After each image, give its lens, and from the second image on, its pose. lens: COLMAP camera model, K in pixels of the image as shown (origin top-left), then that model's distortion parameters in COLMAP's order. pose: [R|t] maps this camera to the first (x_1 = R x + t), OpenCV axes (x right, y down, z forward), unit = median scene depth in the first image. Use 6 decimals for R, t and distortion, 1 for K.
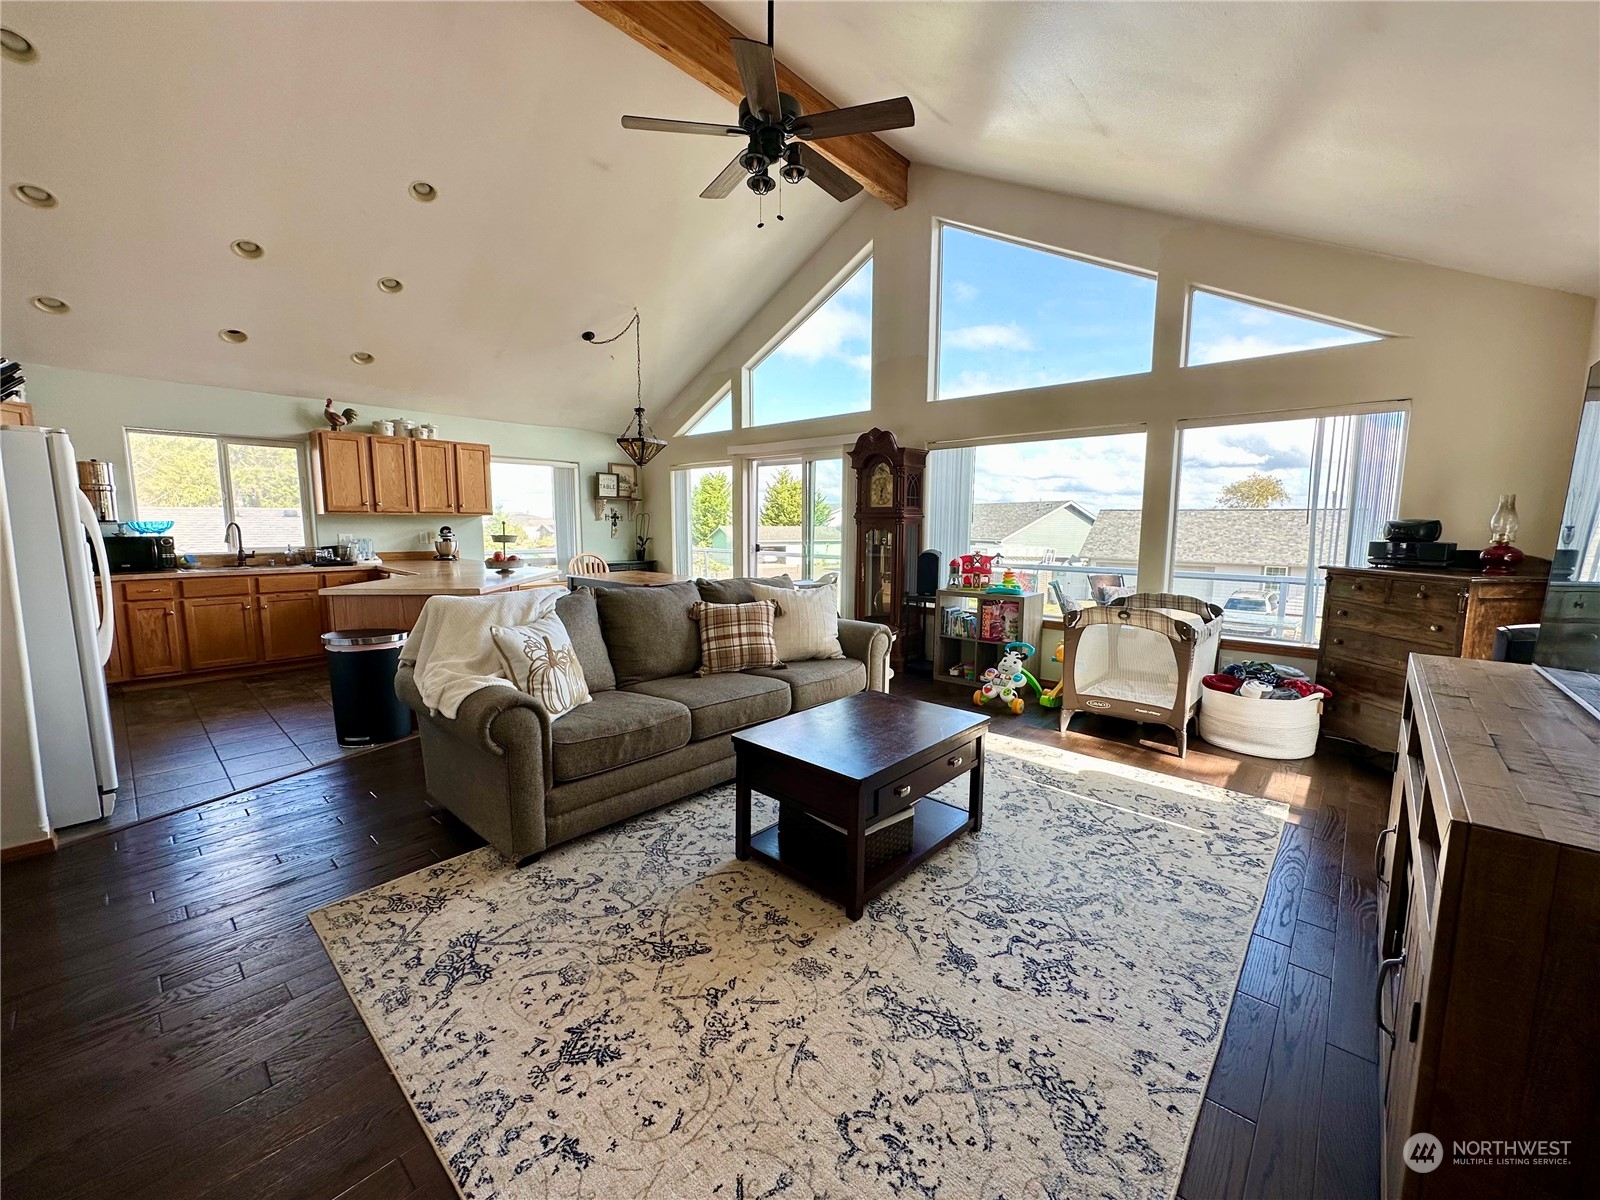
lens RADIAL K [[642.1, 0, 796.5], [0, 642.1, 602.5], [0, 0, 1]] dist [-0.002061, -0.000596]
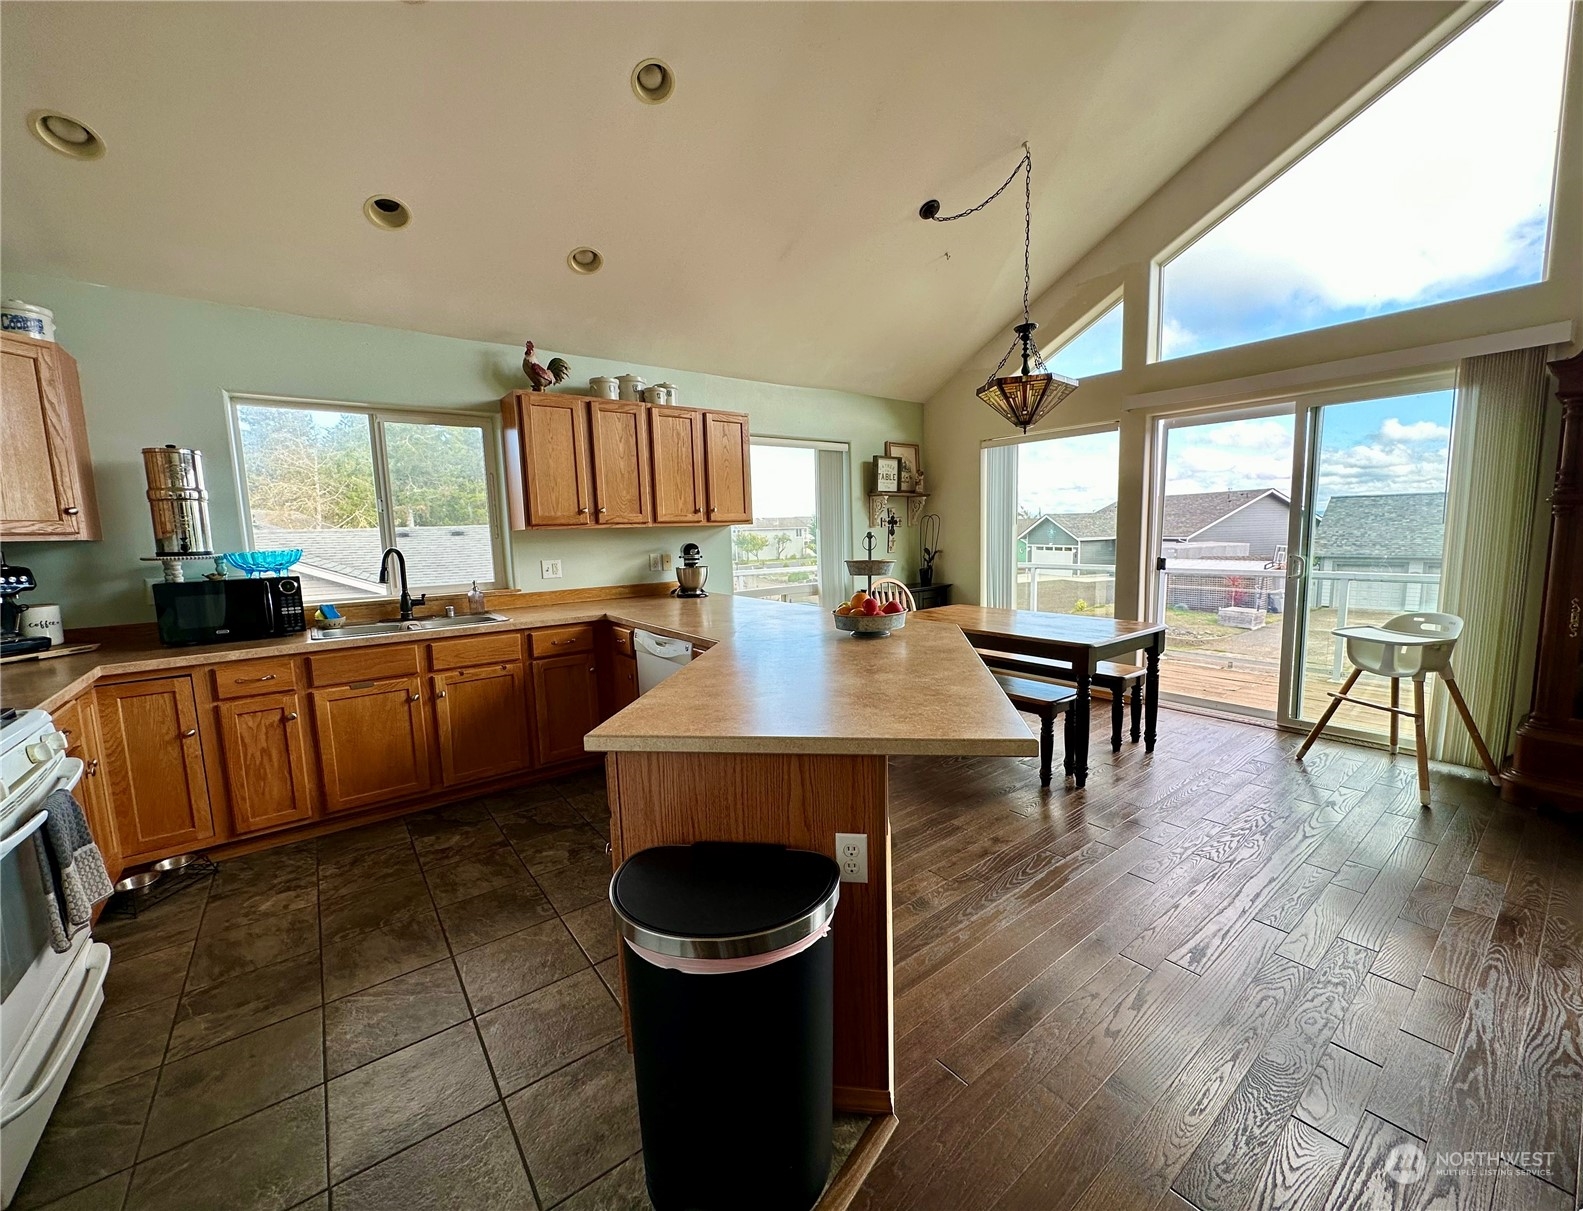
lens RADIAL K [[646.8, 0, 801.8], [0, 646.8, 609.6], [0, 0, 1]] dist [-0.004759, -0.000301]
pose [[0.984910, -0.009989, -0.172776, -0.341654], [0.010479, 0.999943, 0.001925, -0.055393], [0.172747, -0.003706, 0.984959, 0.404050]]
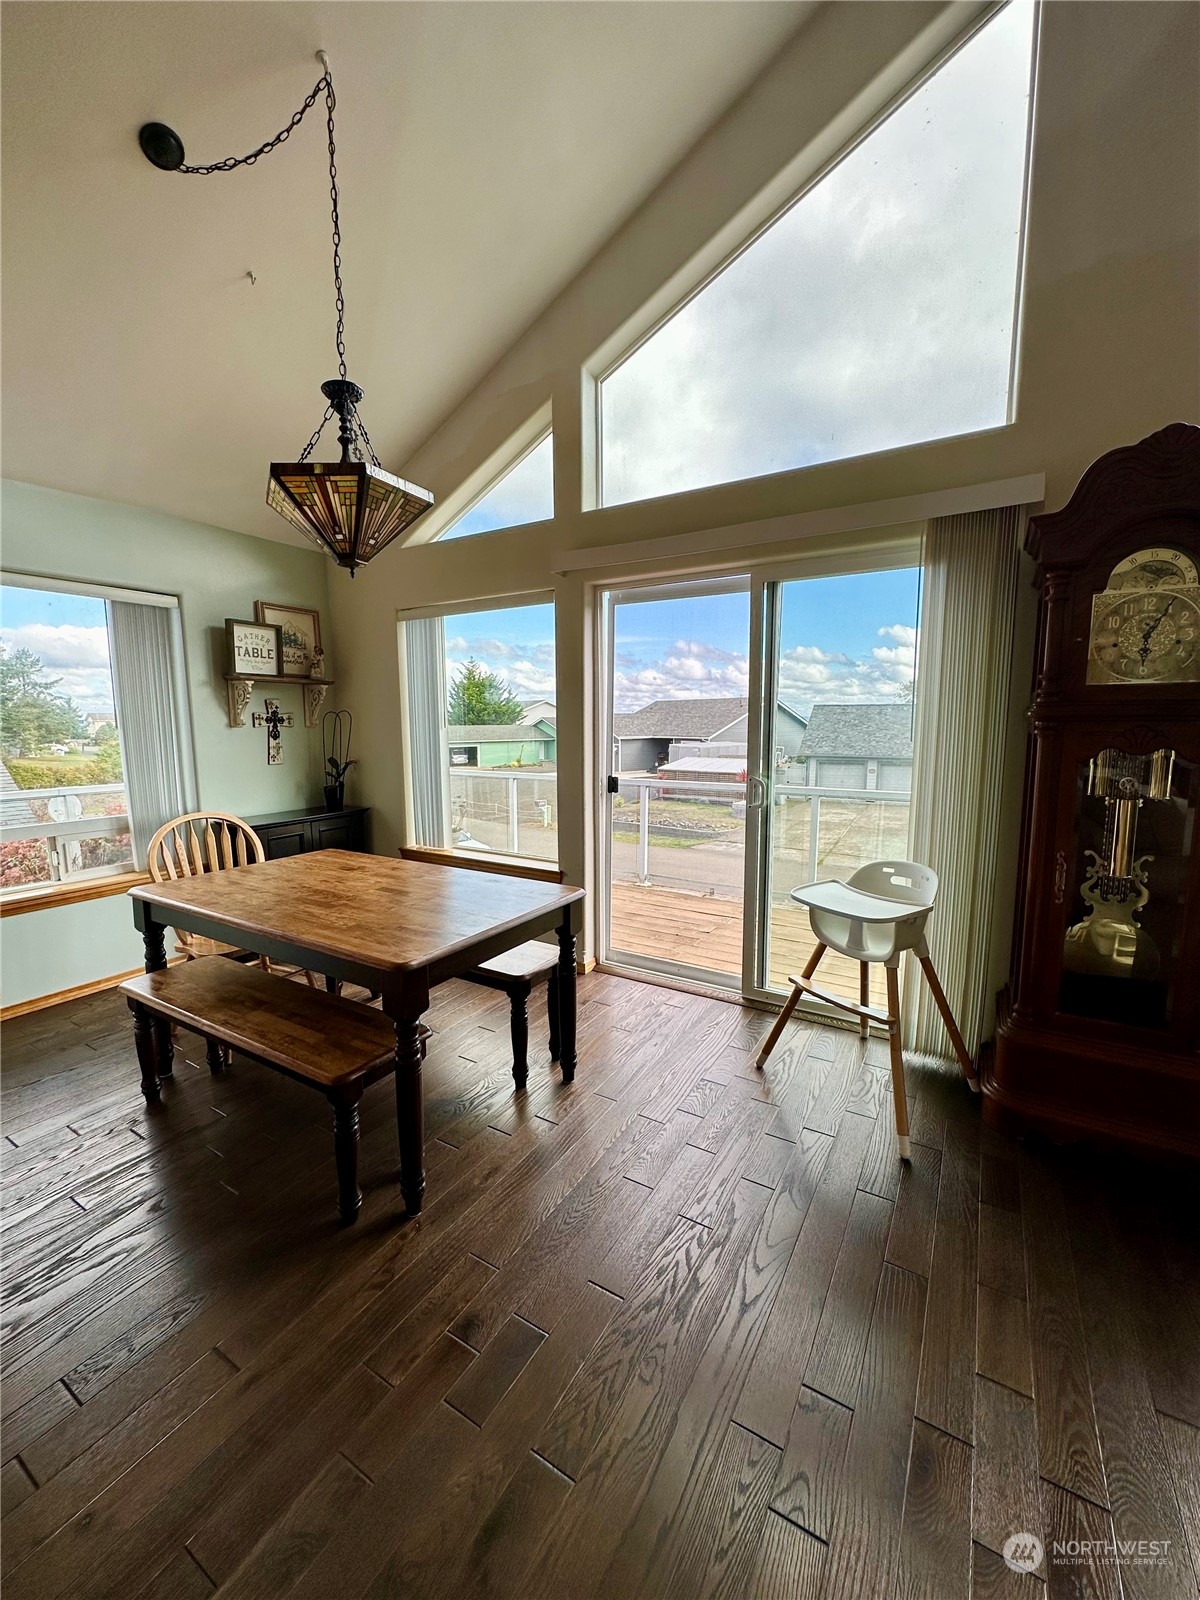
lens RADIAL K [[642.1, 0, 603.5], [0, 642.1, 804.1], [0, 0, 1]] dist [-0.002061, -0.000596]
pose [[0.981138, -0.033924, 0.190306, -0.182818], [0.032796, 0.999421, 0.009072, -0.089429], [-0.190504, -0.002659, 0.981683, 0.652388]]
